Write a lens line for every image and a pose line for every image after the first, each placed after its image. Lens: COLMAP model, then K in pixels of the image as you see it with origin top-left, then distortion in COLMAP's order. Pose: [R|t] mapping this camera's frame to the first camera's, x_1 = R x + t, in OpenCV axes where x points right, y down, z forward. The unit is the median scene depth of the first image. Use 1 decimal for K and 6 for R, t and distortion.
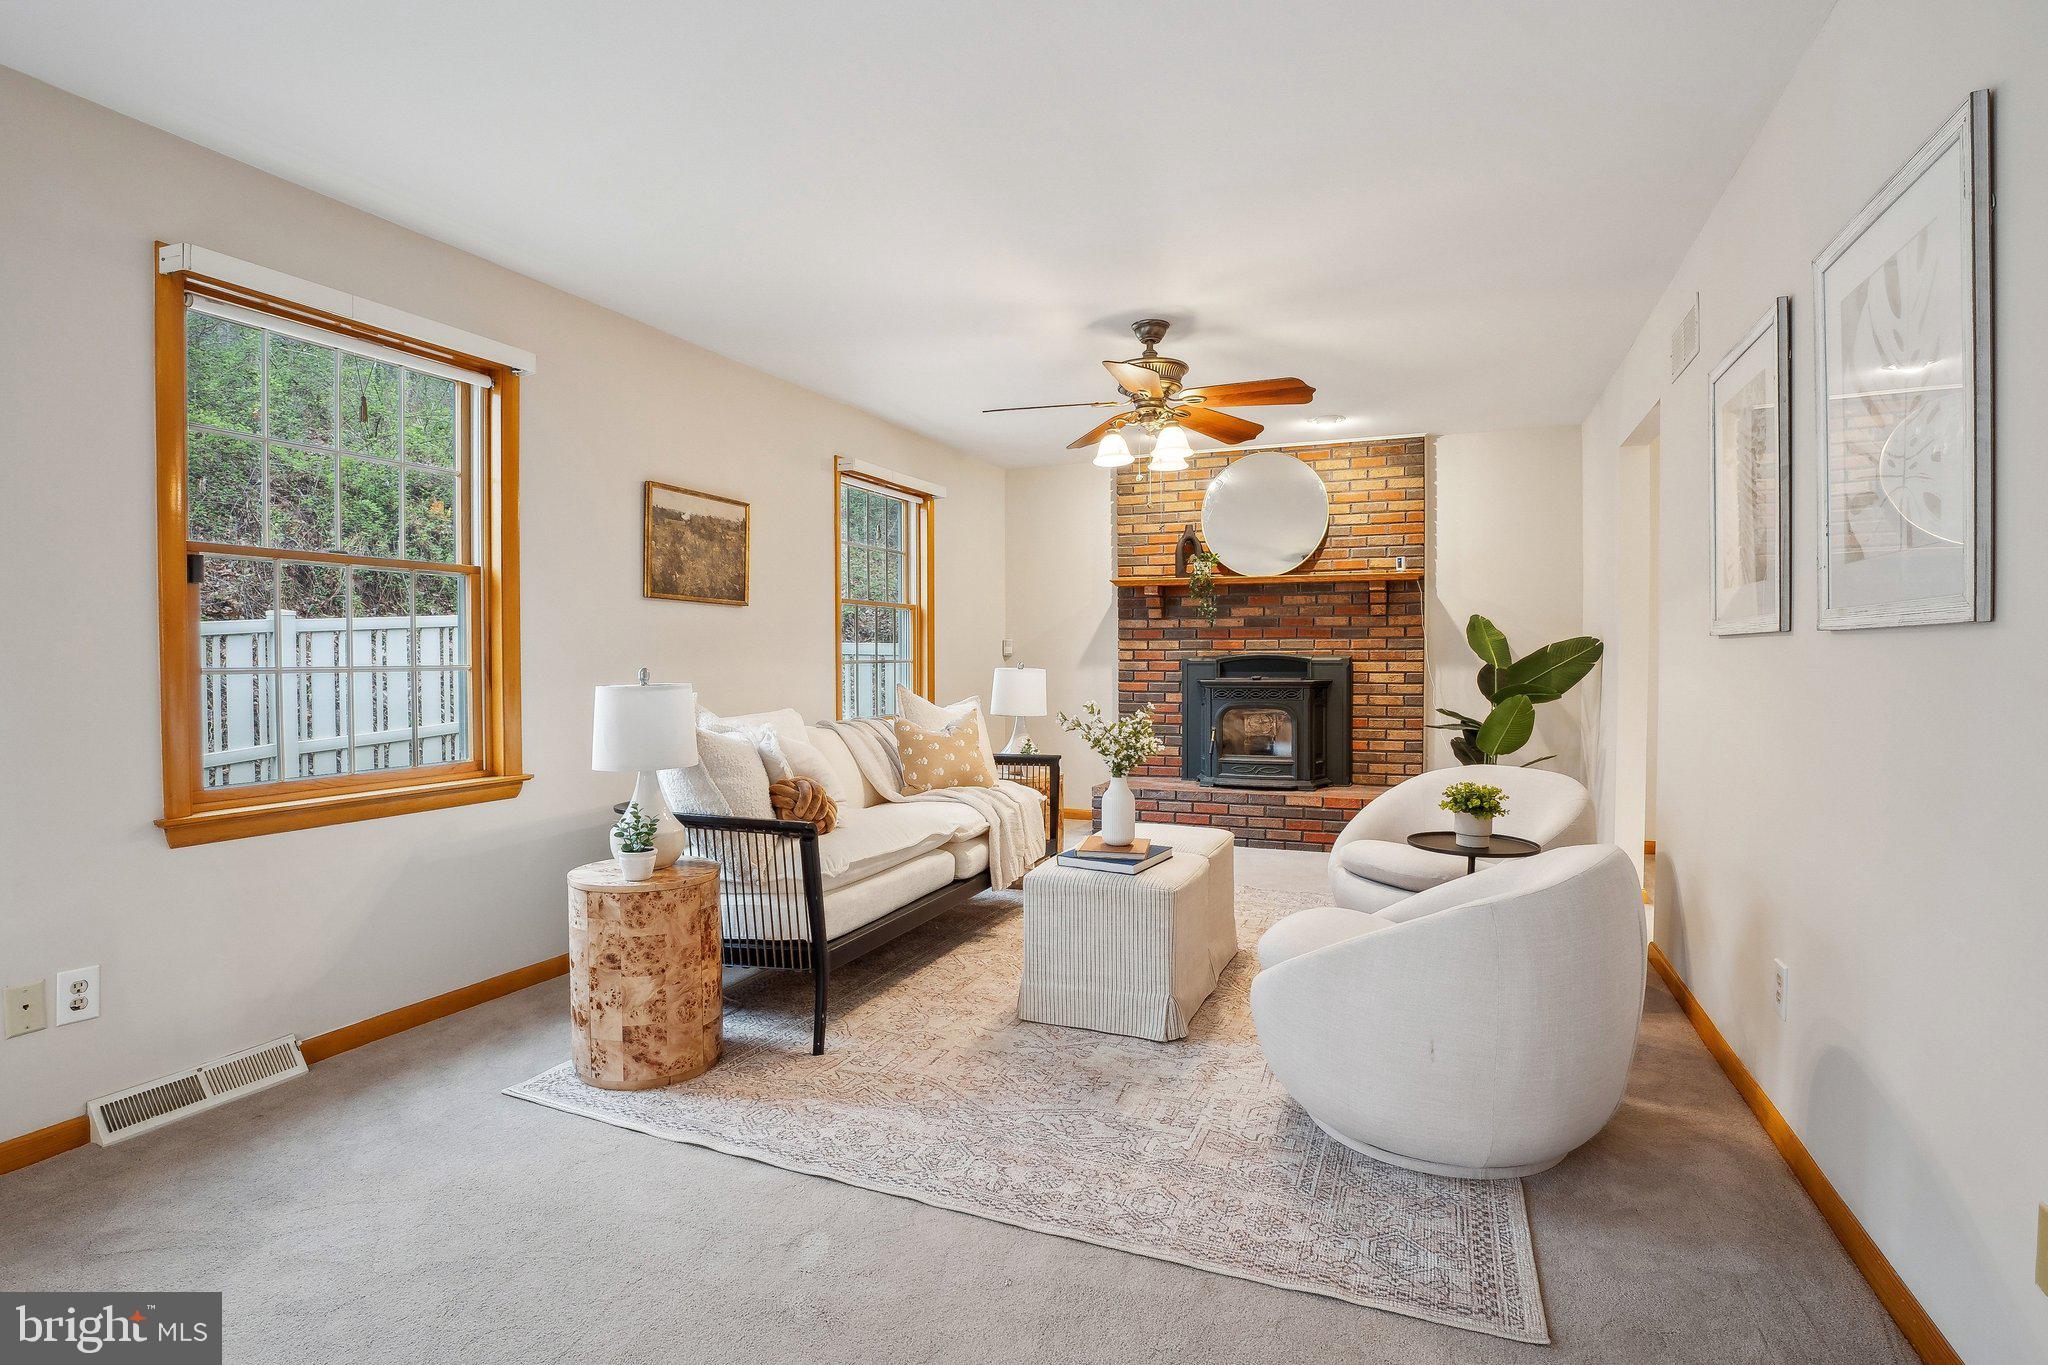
lens RADIAL K [[984.1, 0, 1014.3], [0, 984.1, 687.2], [0, 0, 1]] dist [-0.045248, 0.002884]
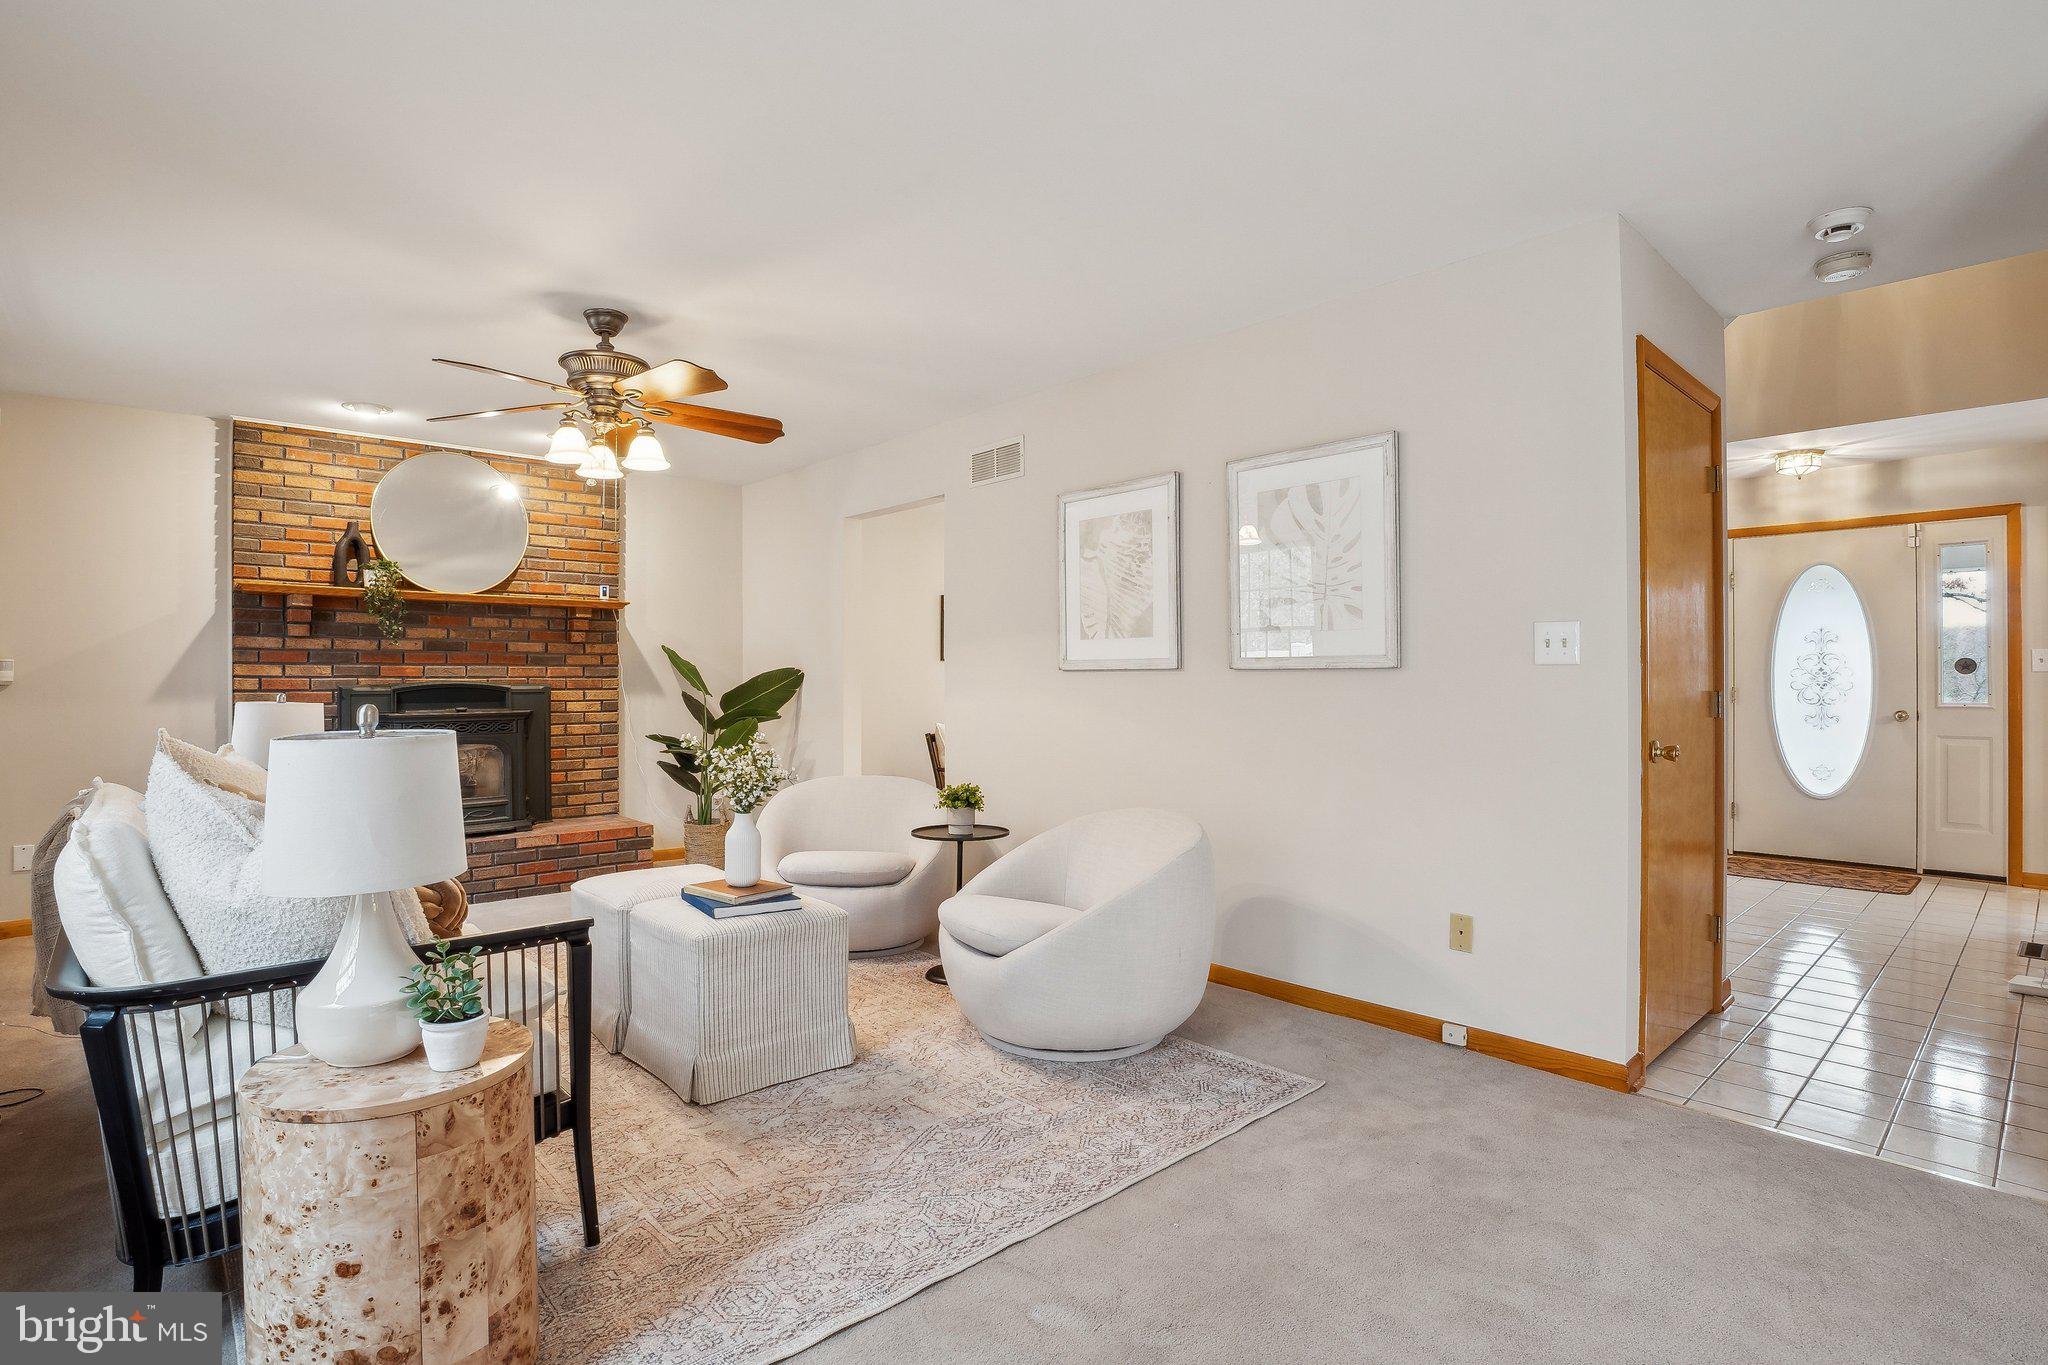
lens RADIAL K [[984.1, 0, 1010.9], [0, 984.1, 688.0], [0, 0, 1]] dist [-0.045248, 0.002884]
pose [[0.430368, -0.004846, 0.902641, -0.322888], [0.030047, 0.999508, -0.008960, -0.006388], [-0.902153, 0.030978, 0.430302, 0.187800]]
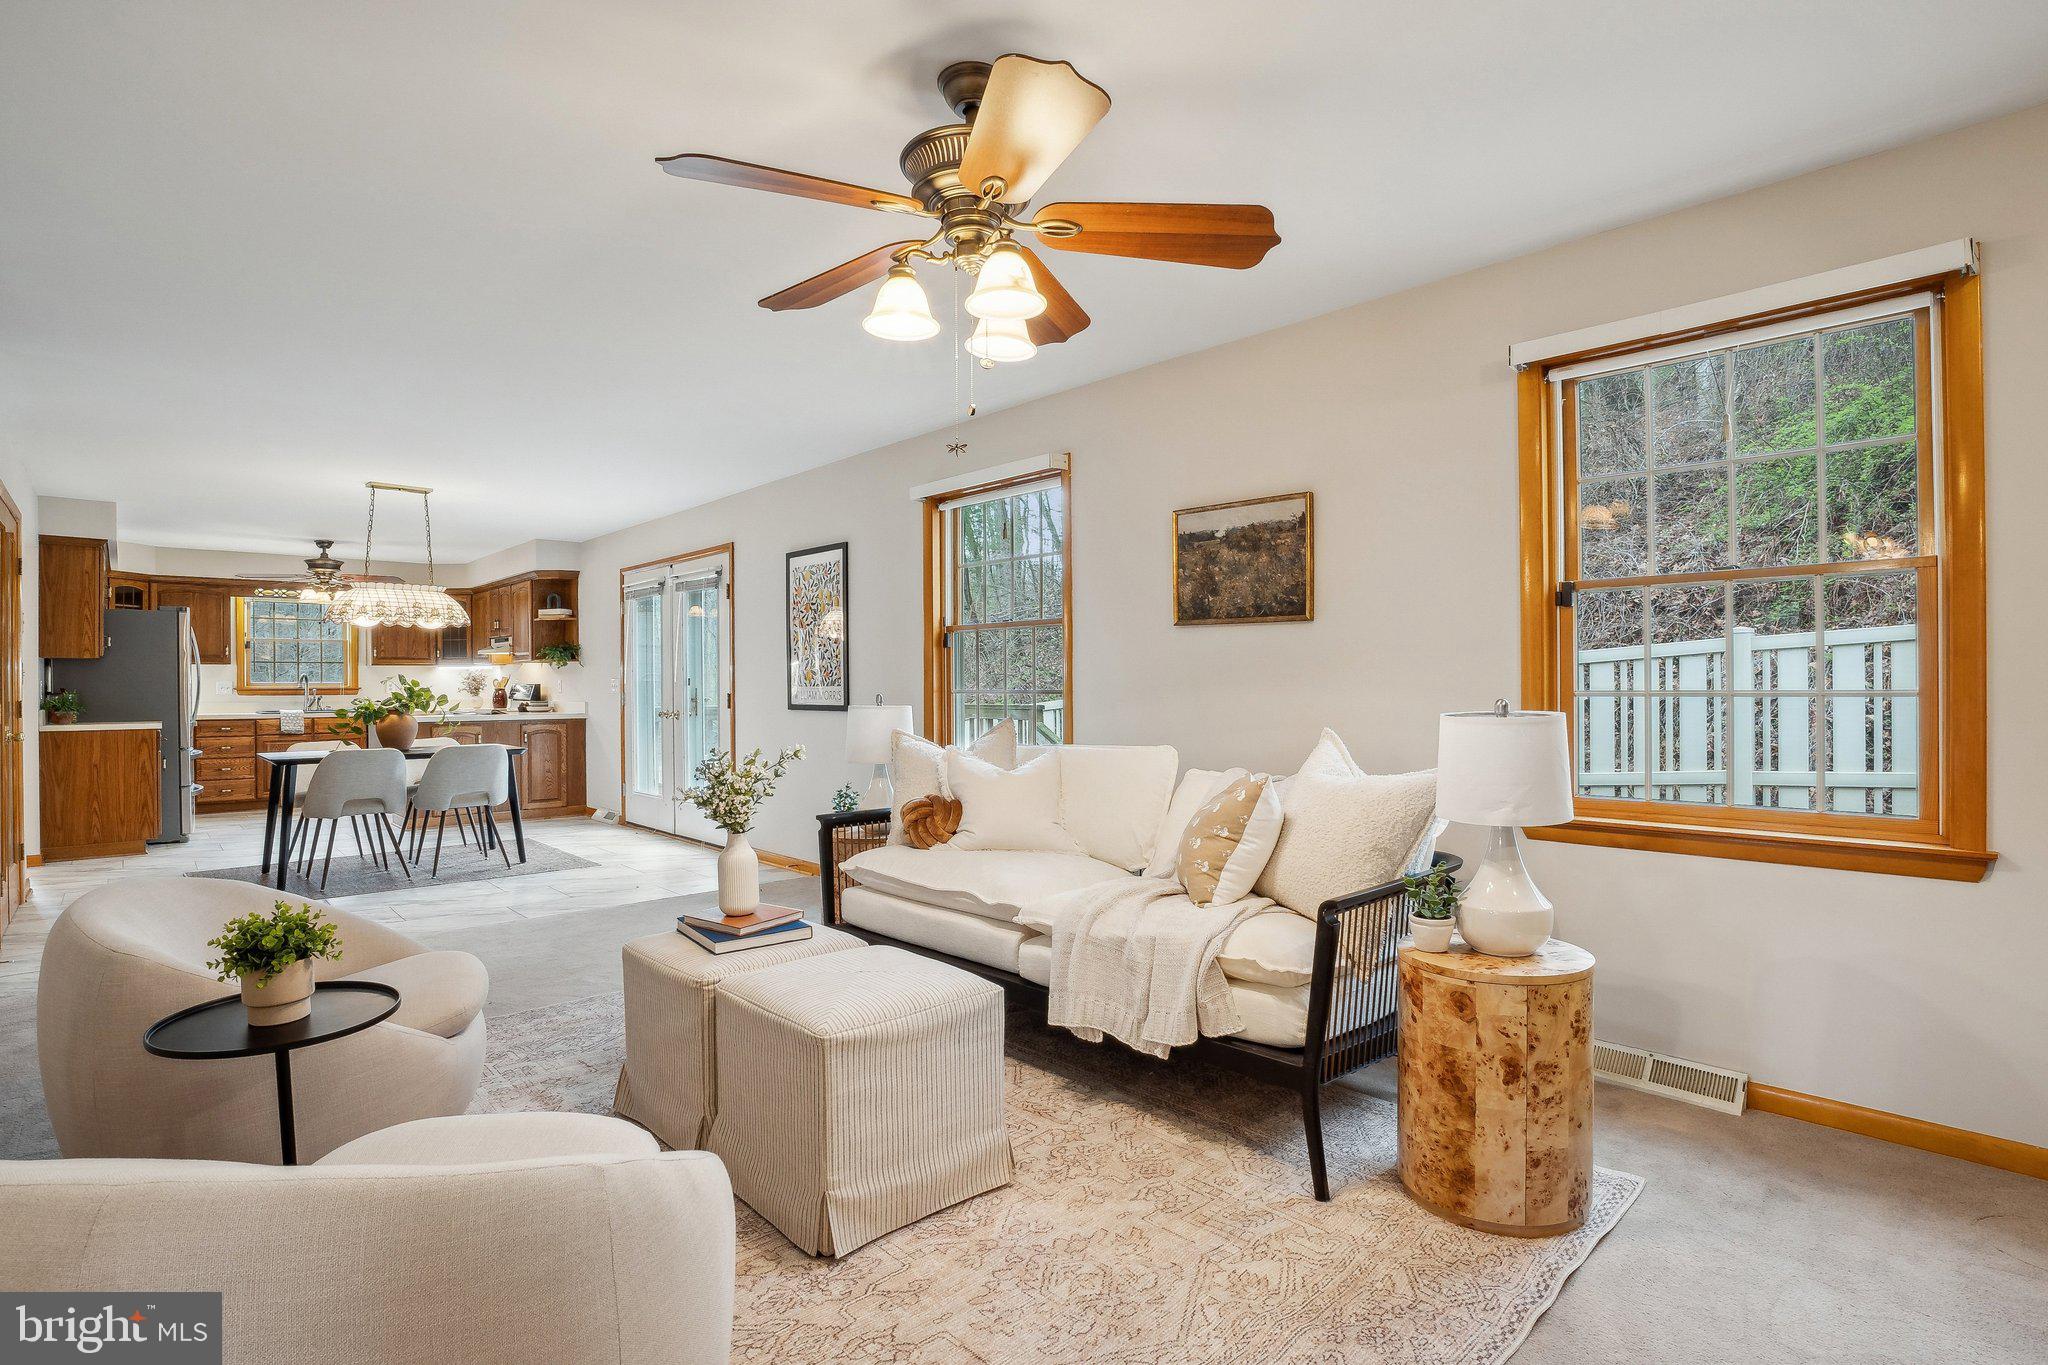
lens RADIAL K [[984.1, 0, 1031.6], [0, 984.1, 687.2], [0, 0, 1]] dist [-0.045248, 0.002884]
pose [[-0.392584, 0.012633, -0.919630, 0.392056], [-0.025602, 0.999368, 0.024658, -0.030556], [0.919360, 0.033225, -0.392012, 0.792228]]
